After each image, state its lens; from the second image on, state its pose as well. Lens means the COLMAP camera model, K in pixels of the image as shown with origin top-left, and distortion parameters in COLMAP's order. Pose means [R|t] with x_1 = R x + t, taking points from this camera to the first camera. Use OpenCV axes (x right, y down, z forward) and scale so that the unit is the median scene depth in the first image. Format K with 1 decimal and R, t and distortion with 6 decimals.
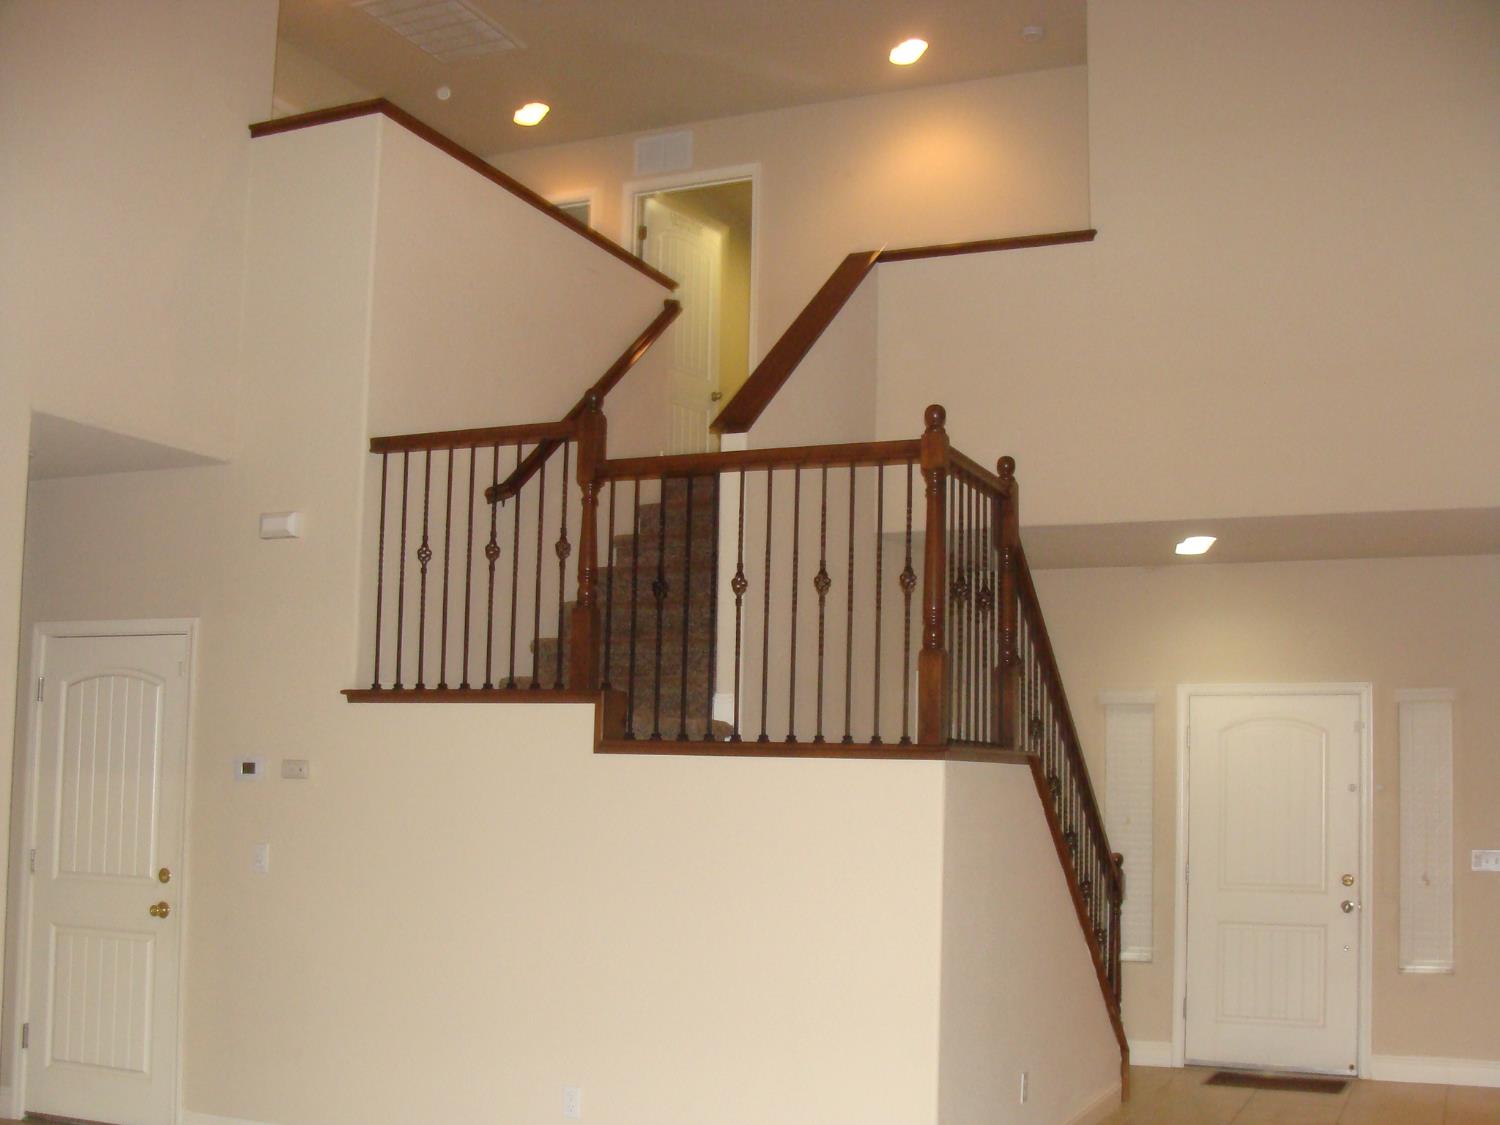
lens RADIAL K [[1696.9, 0, 681.5], [0, 1696.9, 570.0], [0, 0, 1]] dist [-0.176239, 0.123698]
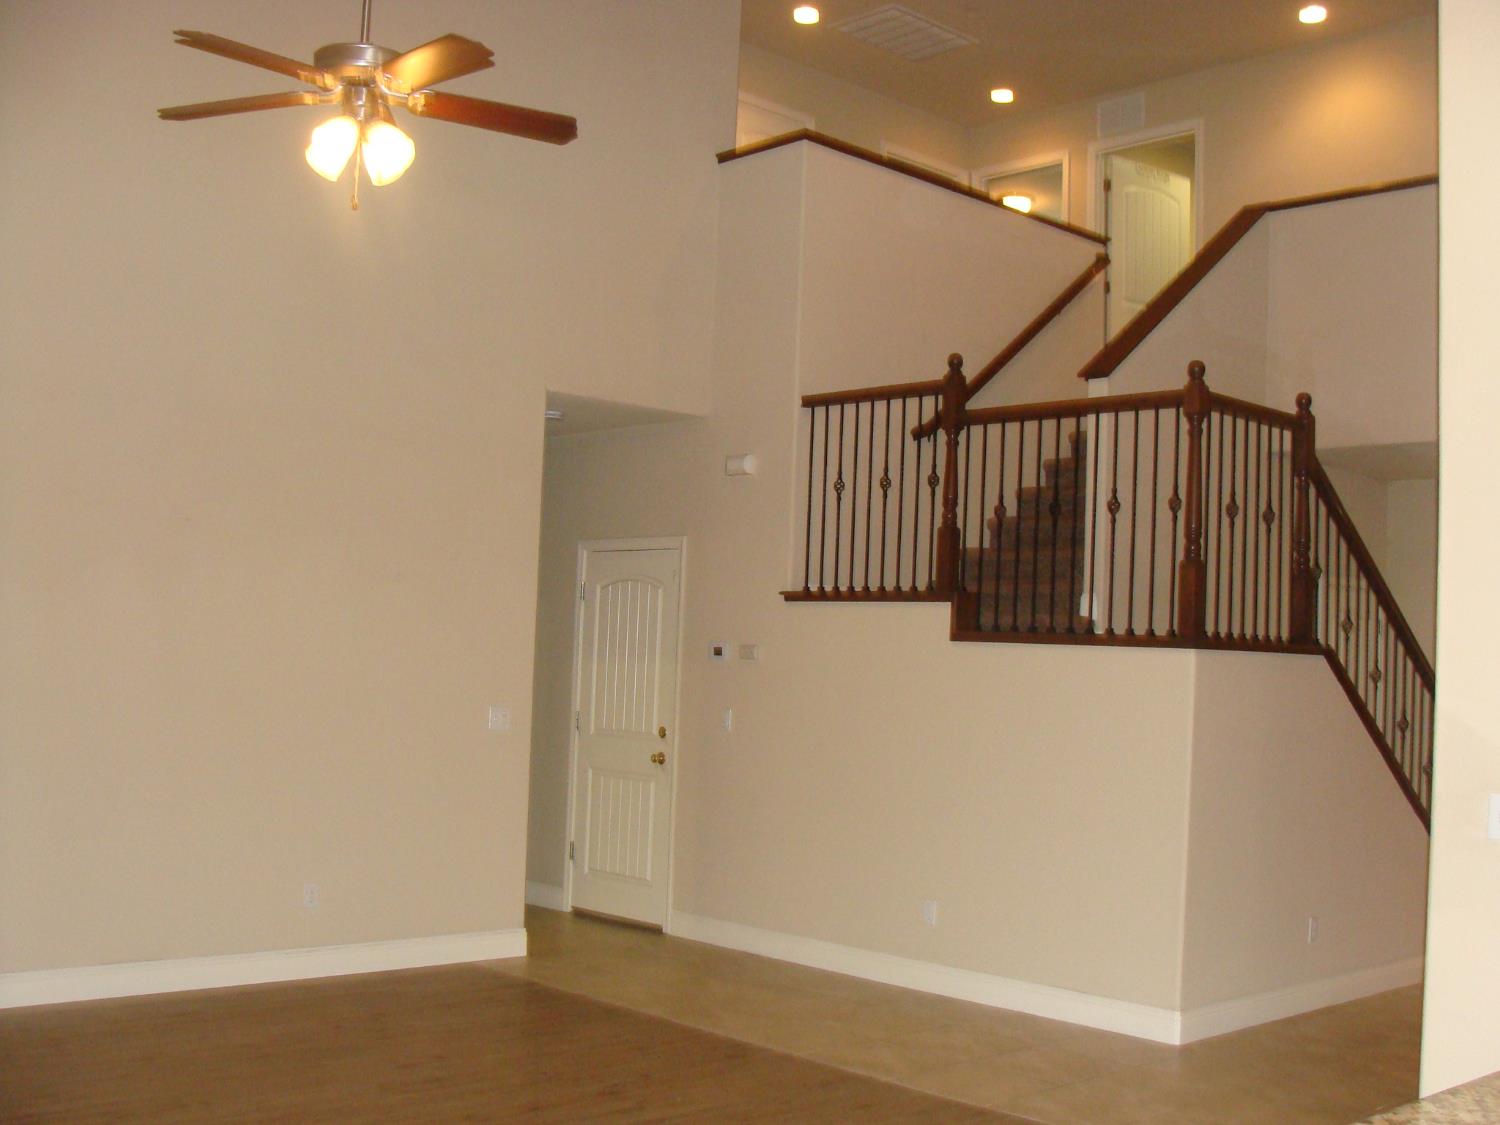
lens RADIAL K [[1696.9, 0, 681.5], [0, 1696.9, 570.0], [0, 0, 1]] dist [-0.176239, 0.123698]
pose [[0.914718, -0.003350, -0.404079, 0.250927], [0.026987, 0.998240, 0.052816, -0.016638], [0.403190, -0.059216, 0.913198, -0.222053]]
